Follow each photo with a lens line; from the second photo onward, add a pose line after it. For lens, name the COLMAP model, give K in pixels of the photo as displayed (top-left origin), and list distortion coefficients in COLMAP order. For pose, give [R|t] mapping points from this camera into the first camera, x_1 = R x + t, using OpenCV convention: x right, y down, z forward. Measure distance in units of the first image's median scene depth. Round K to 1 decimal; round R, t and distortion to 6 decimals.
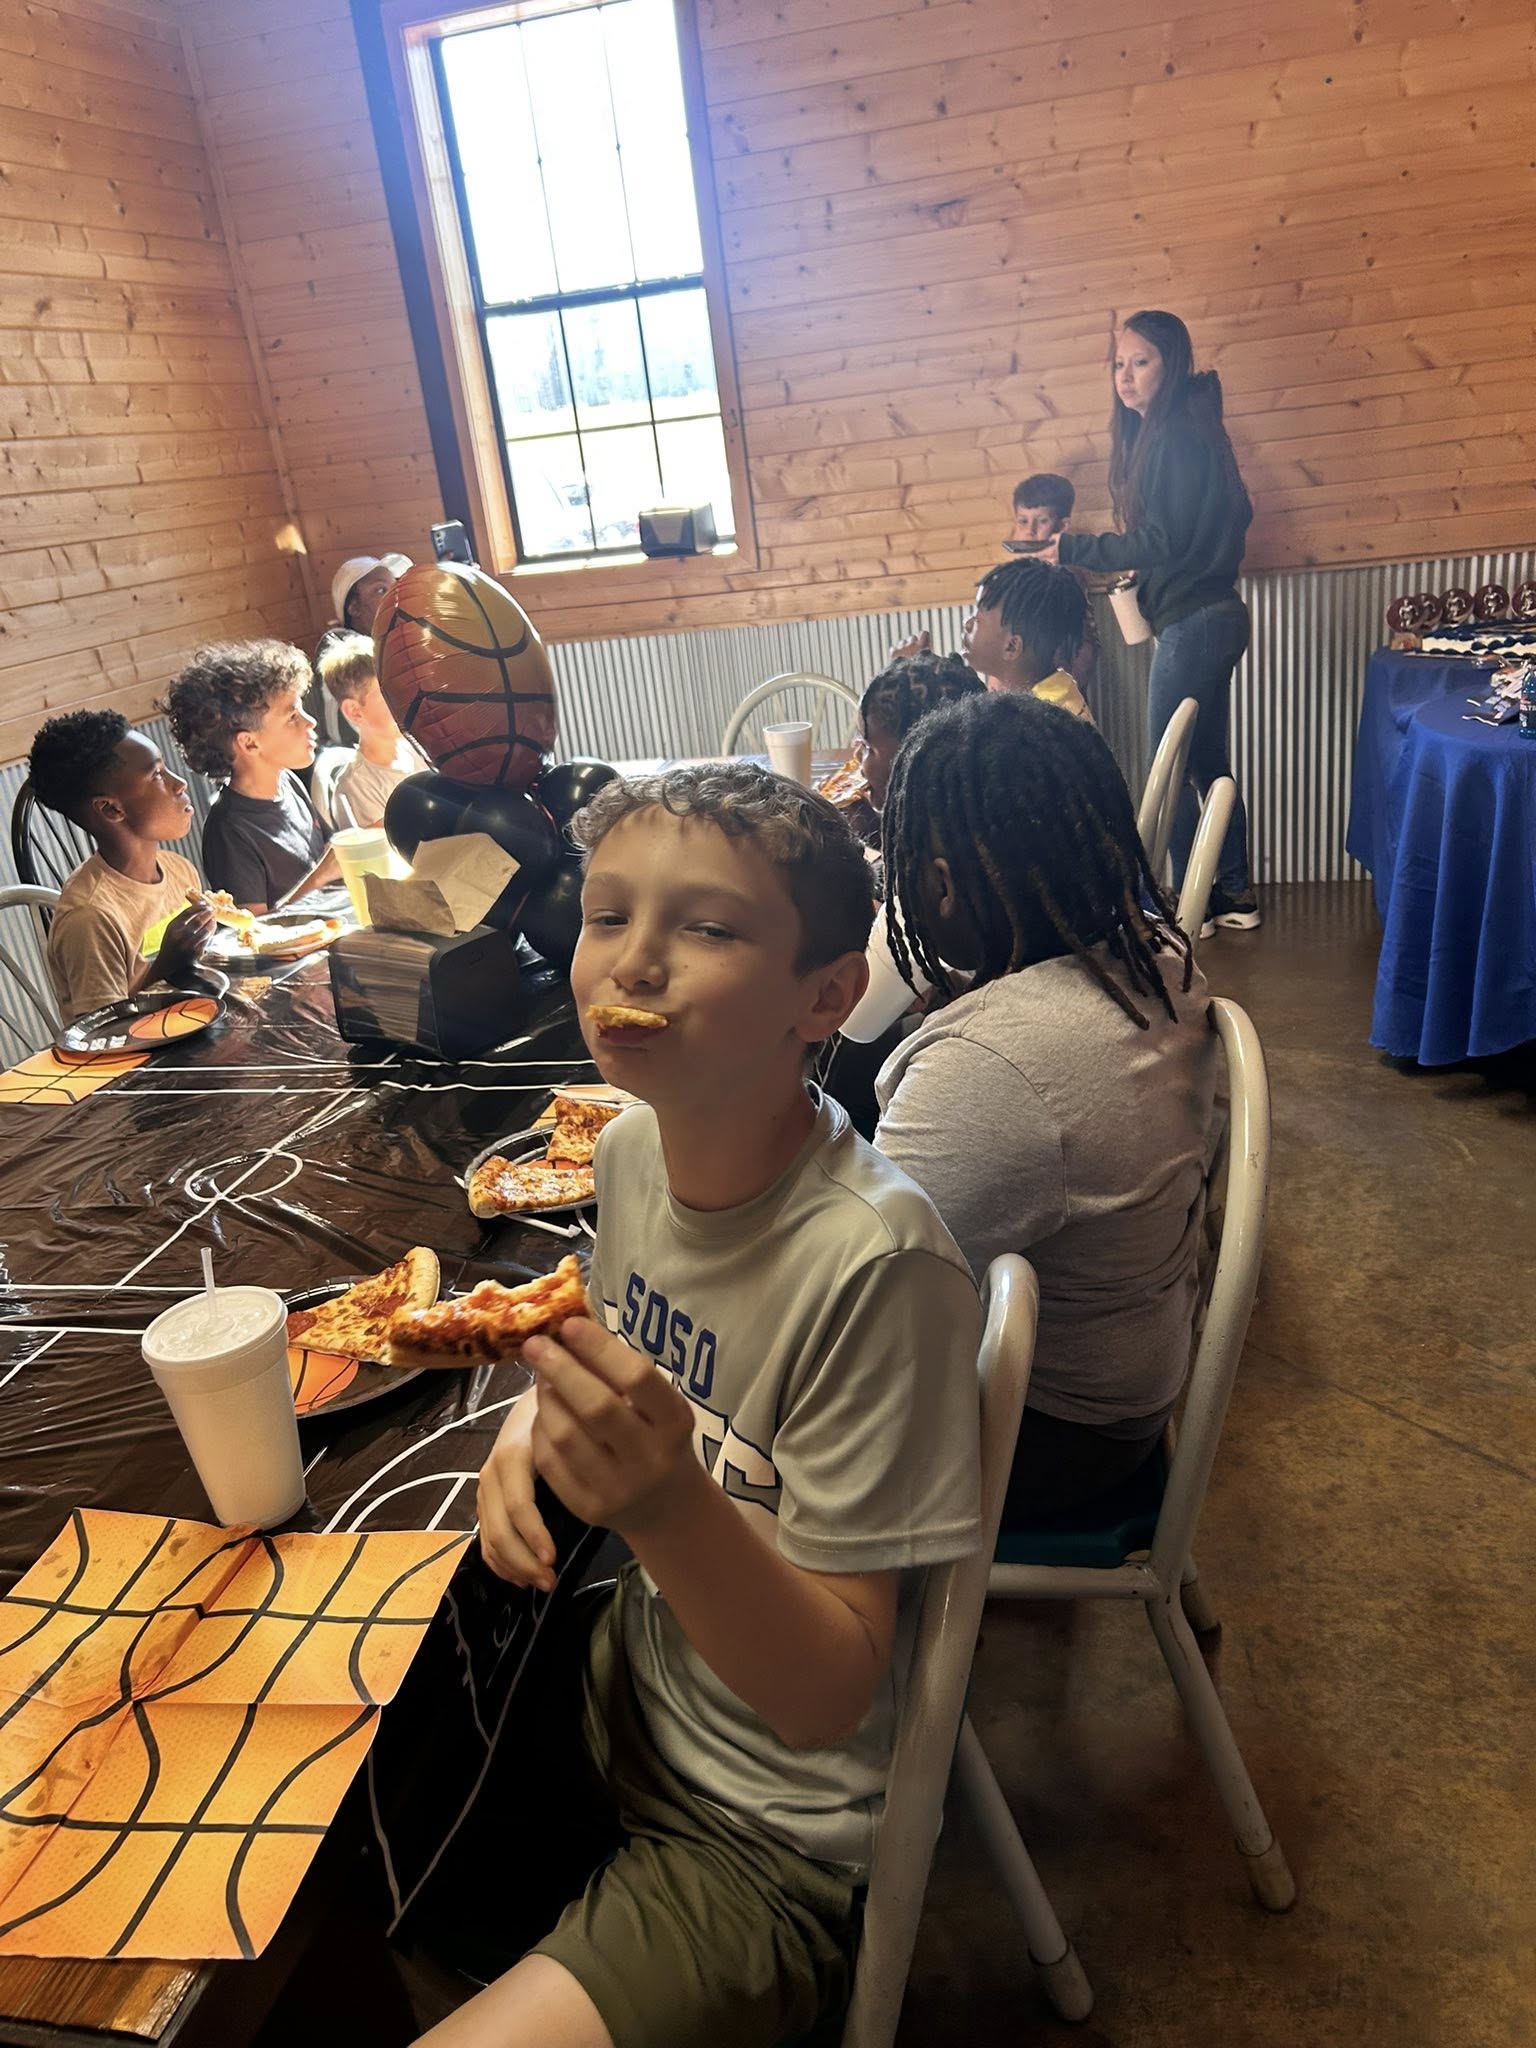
lens RADIAL K [[1553.1, 0, 775.7], [0, 1553.1, 1032.4], [0, 0, 1]] dist [0.058869, -0.052822]
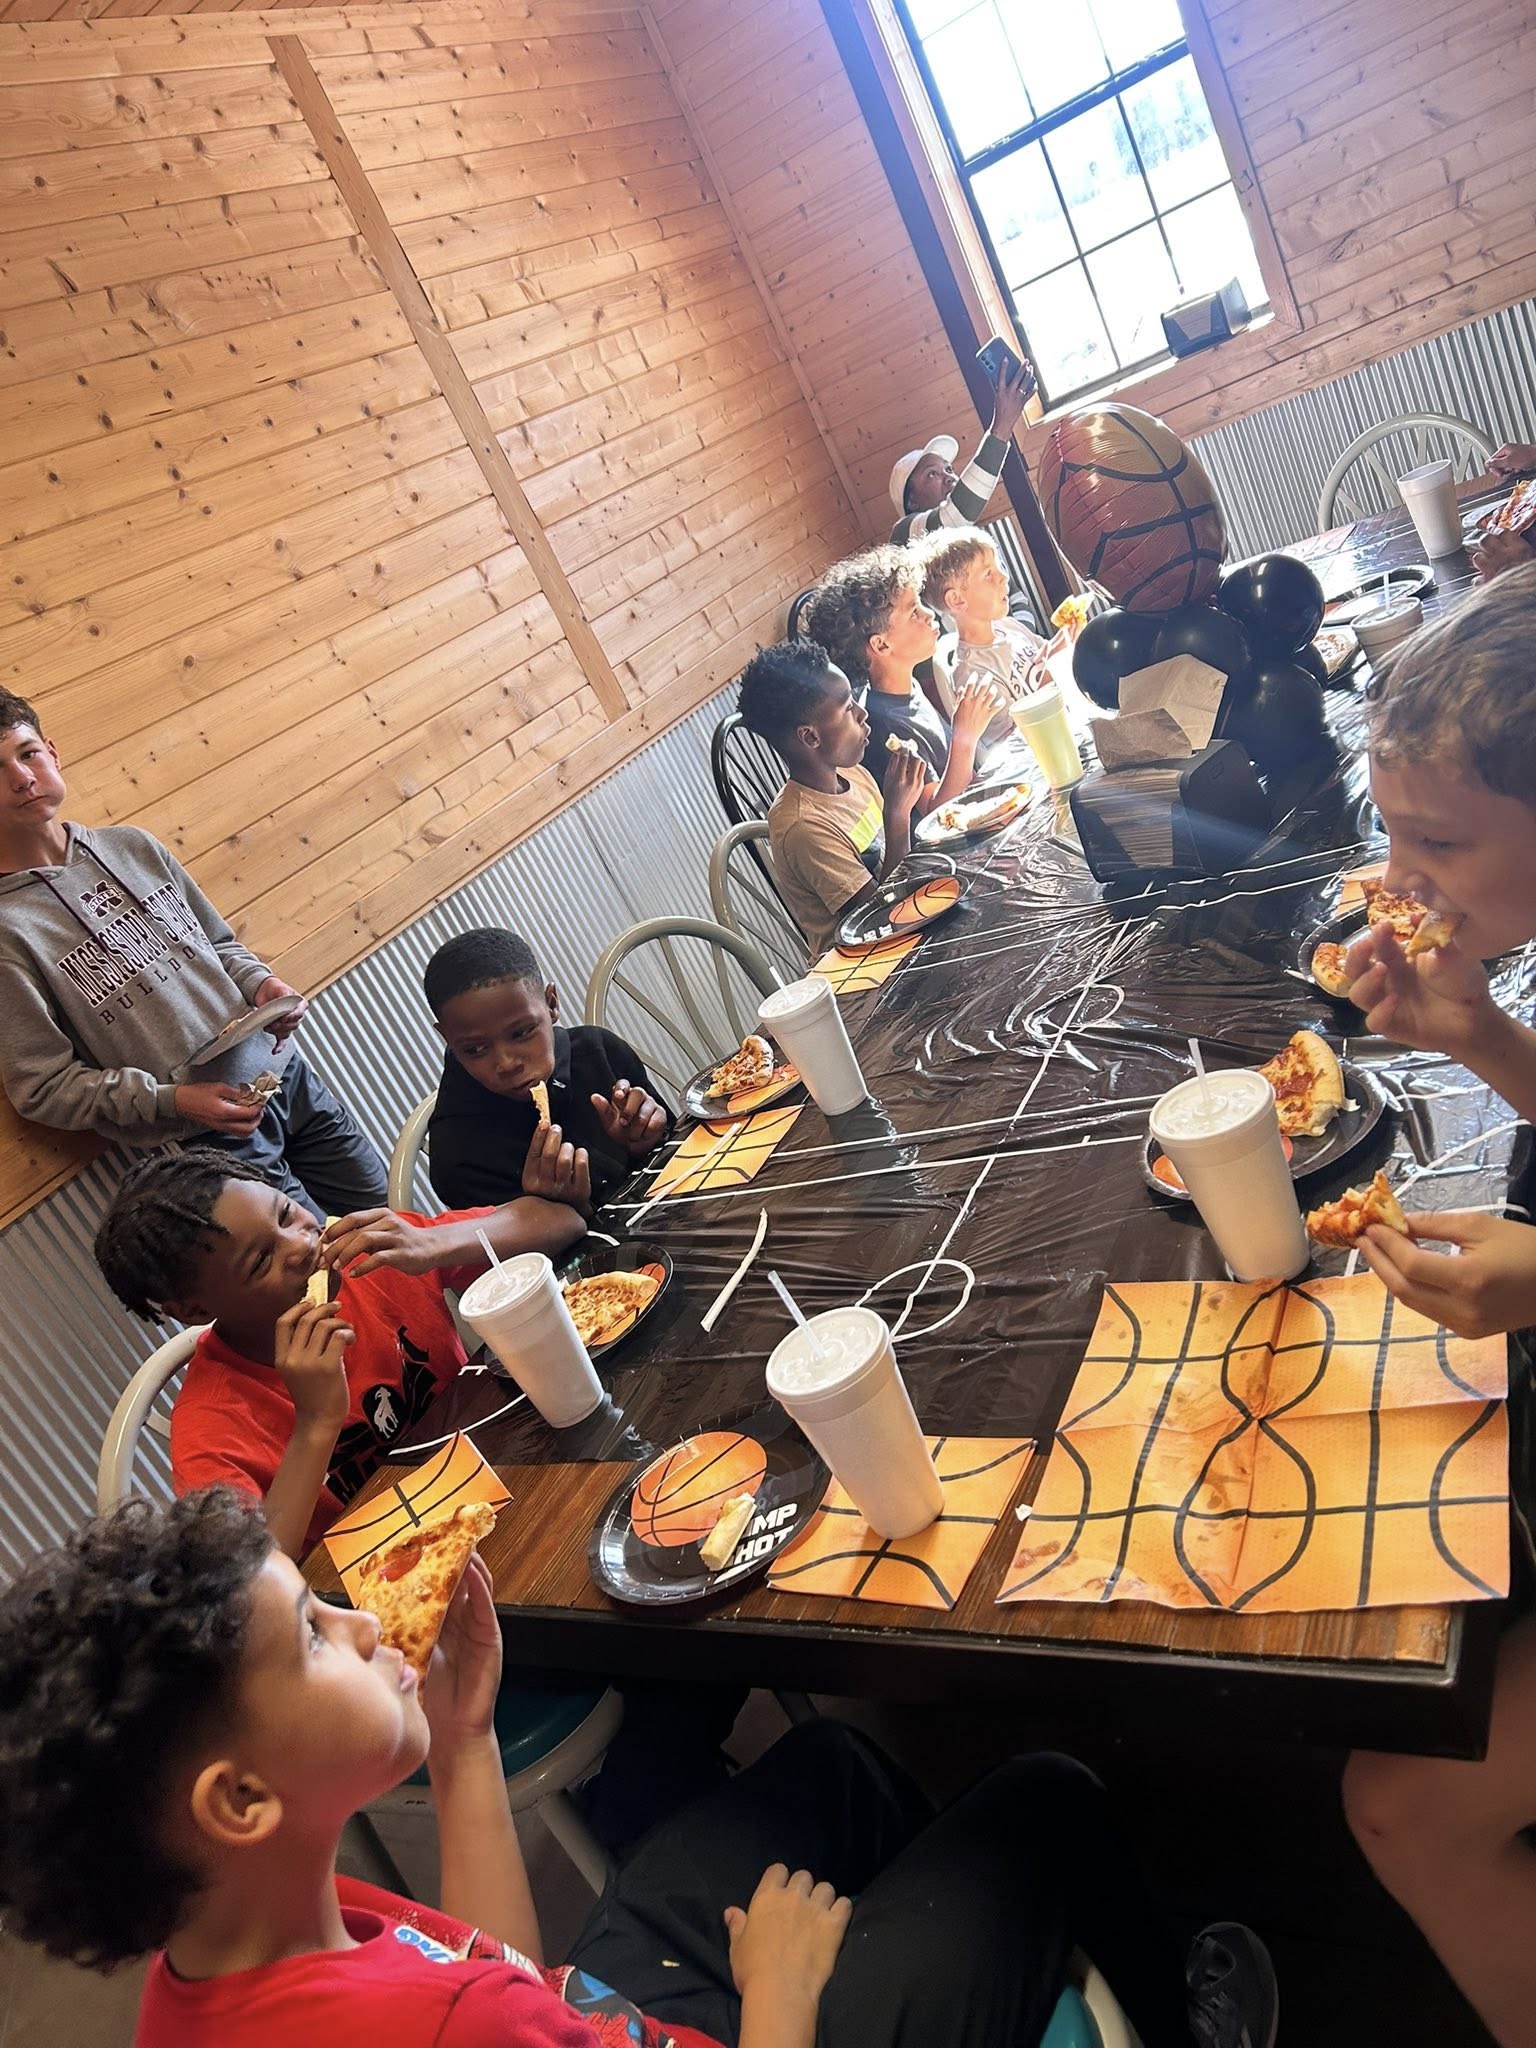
lens RADIAL K [[1553.1, 0, 770.0], [0, 1553.1, 1013.8], [0, 0, 1]] dist [0.058869, -0.052822]
pose [[0.921767, -0.191228, -0.337311, -0.104872], [0.214798, 0.976080, 0.033621, 0.006972], [0.322813, -0.103444, 0.940793, -0.058349]]
